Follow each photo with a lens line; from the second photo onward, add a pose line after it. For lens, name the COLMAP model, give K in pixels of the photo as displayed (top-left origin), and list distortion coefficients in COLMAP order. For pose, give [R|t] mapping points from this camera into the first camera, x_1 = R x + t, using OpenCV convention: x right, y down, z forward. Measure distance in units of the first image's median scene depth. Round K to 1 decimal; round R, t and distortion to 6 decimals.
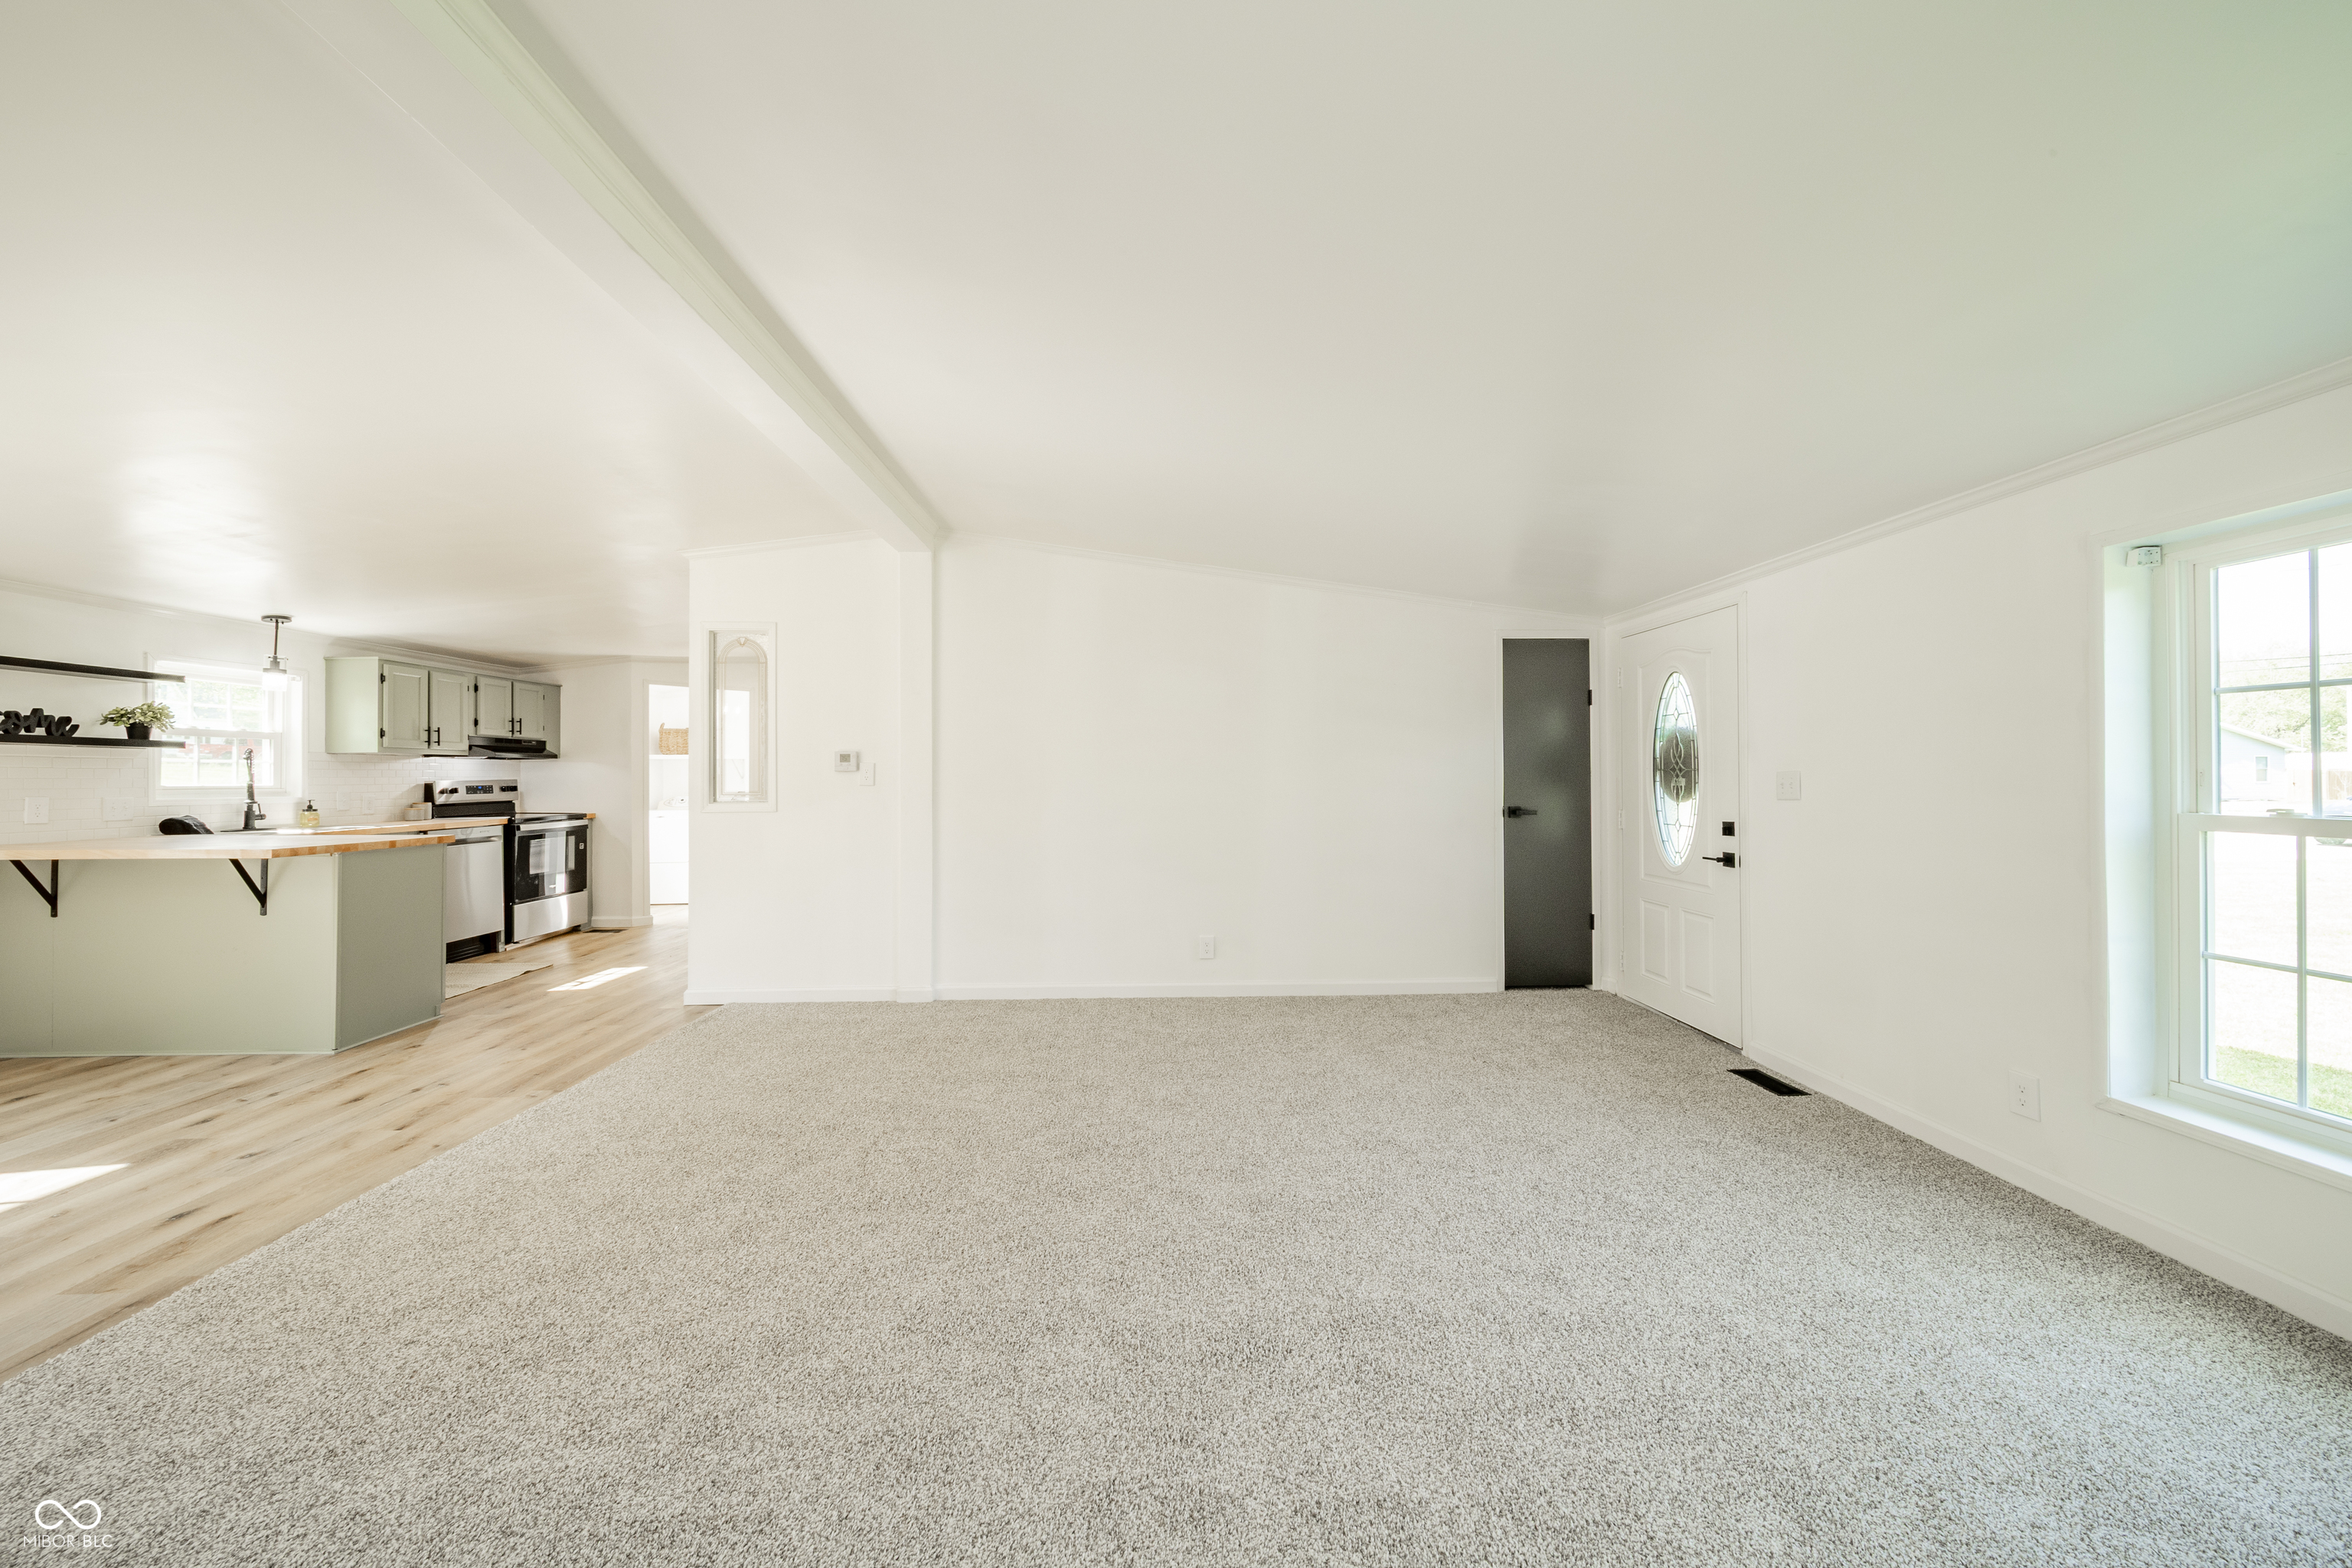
lens RADIAL K [[818.8, 0, 1188.8], [0, 818.8, 774.2], [0, 0, 1]] dist [-0.000101, 0.000029]
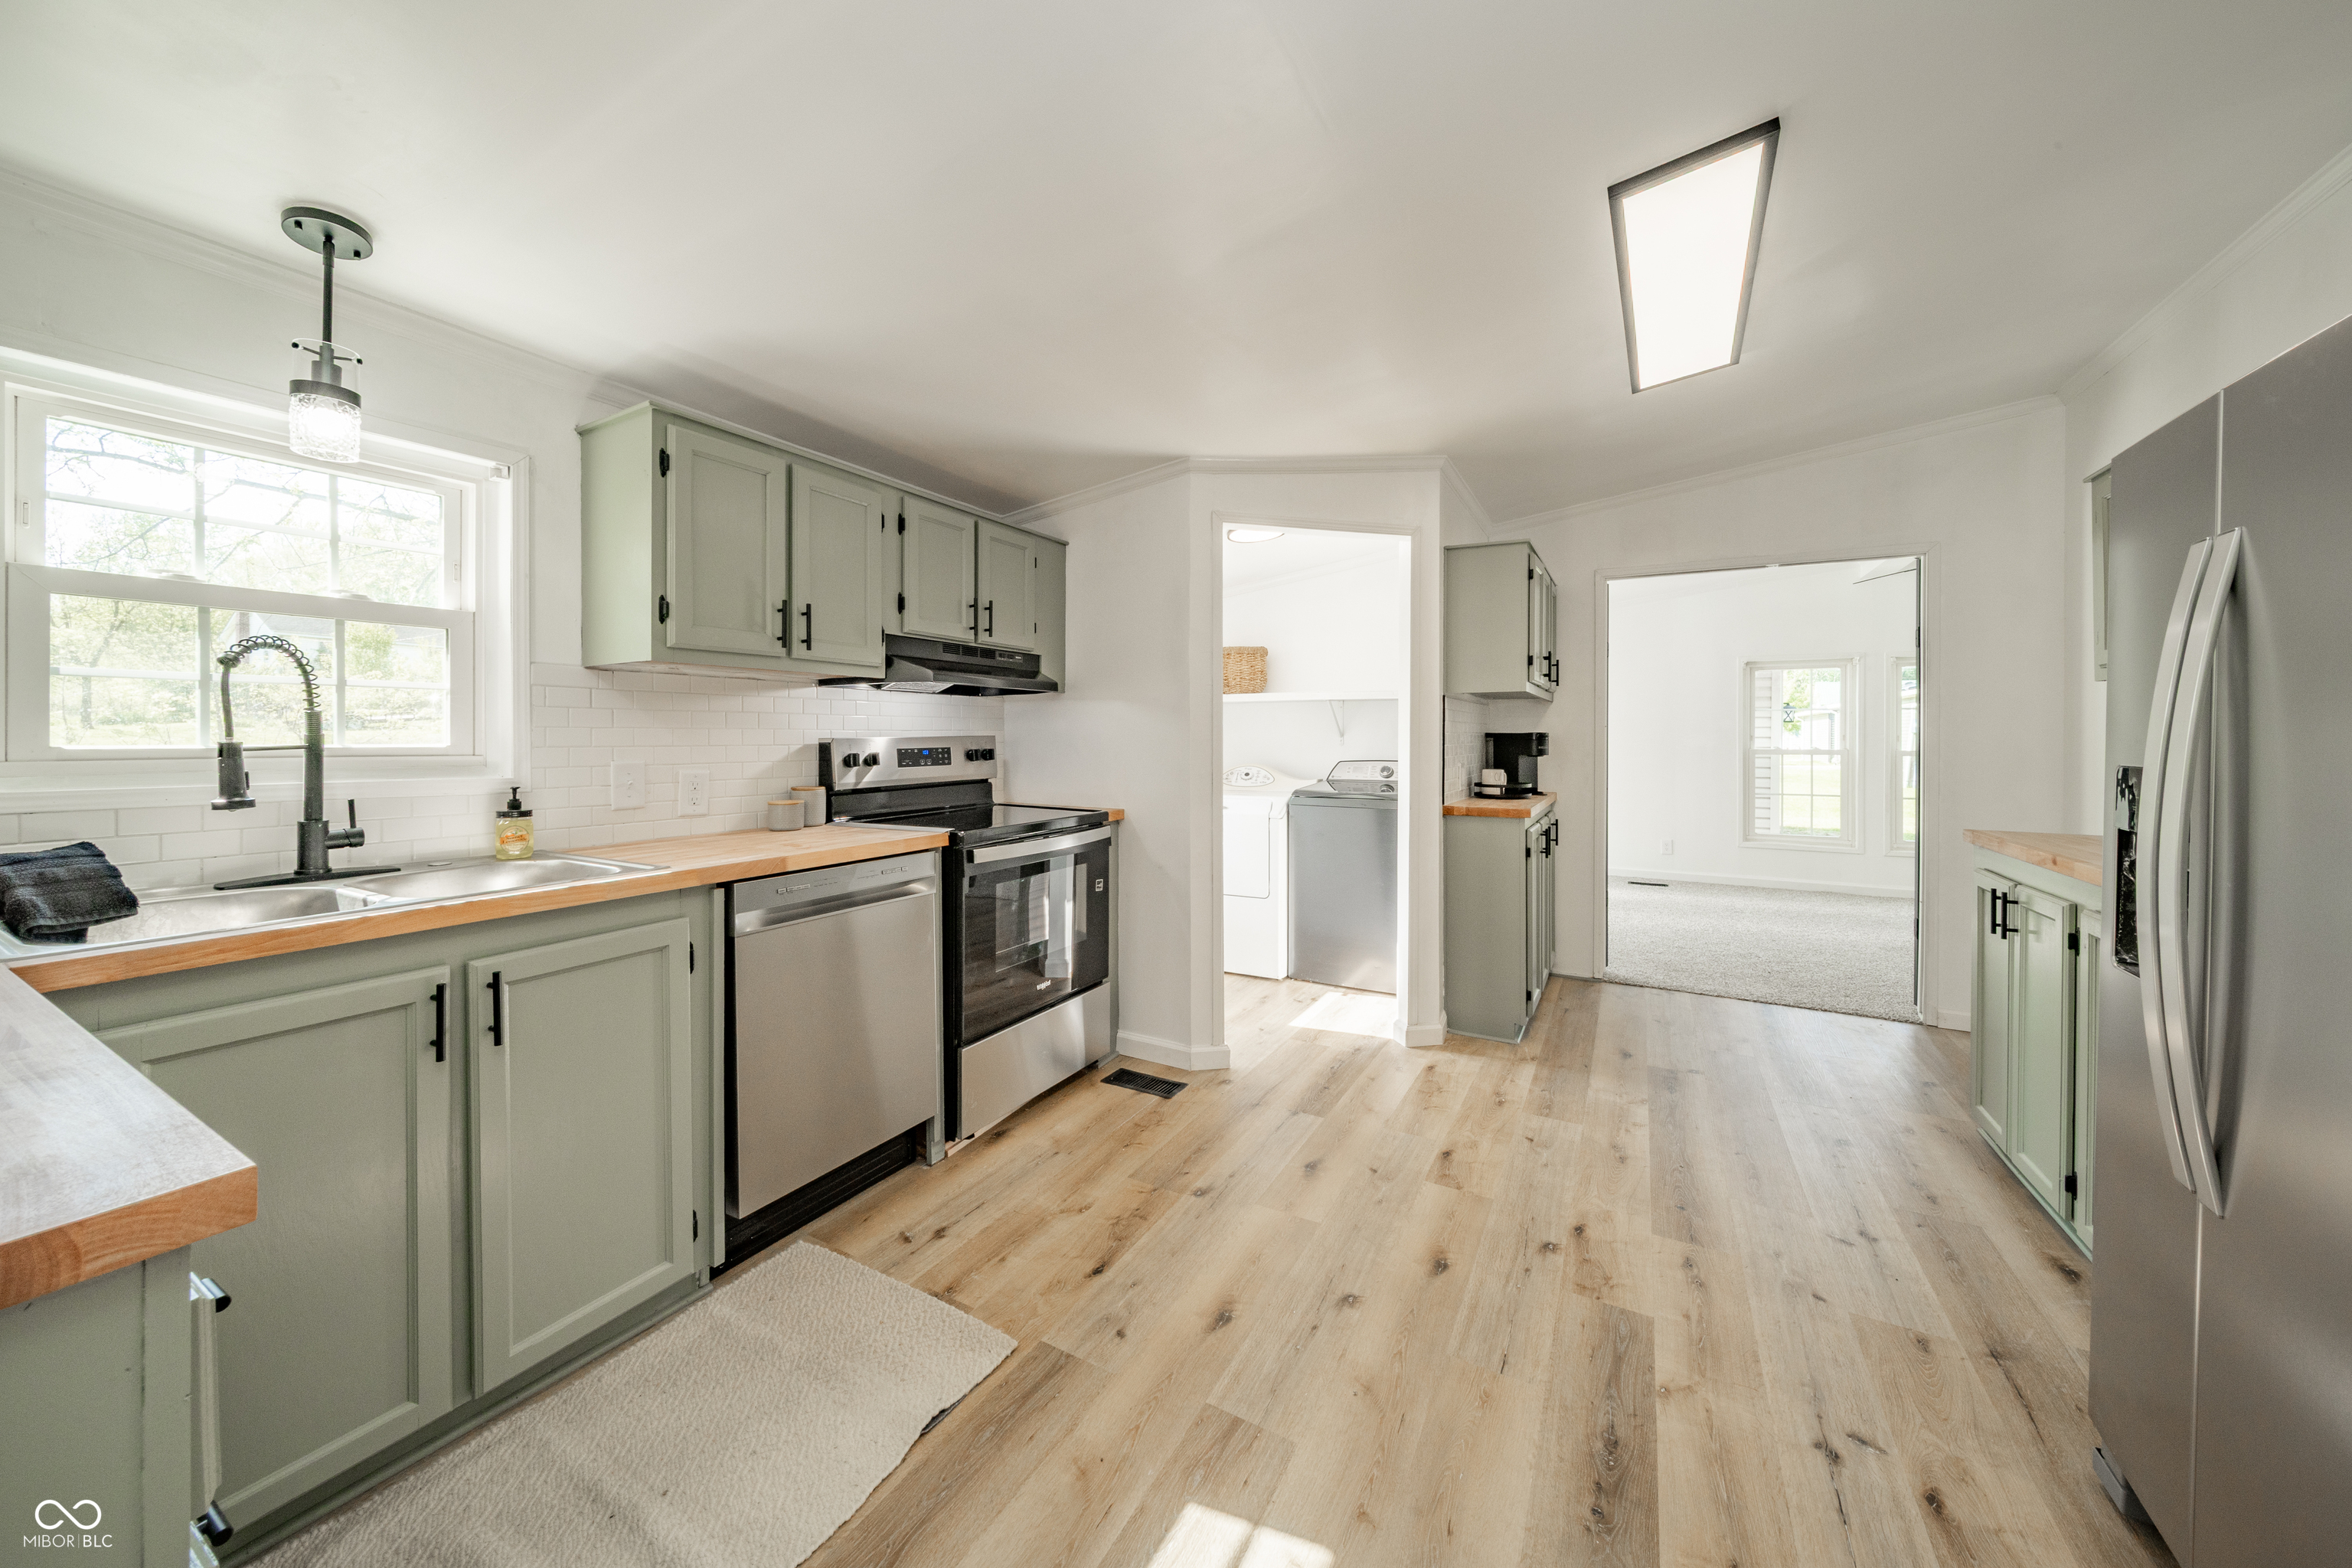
lens RADIAL K [[818.8, 0, 1188.8], [0, 818.8, 774.2], [0, 0, 1]] dist [-0.000101, 0.000029]
pose [[0.856290, 0.028474, -0.515710, -0.514377], [-0.002722, 0.998714, 0.050624, 0.004682], [0.516489, -0.041945, 0.855266, 0.704584]]
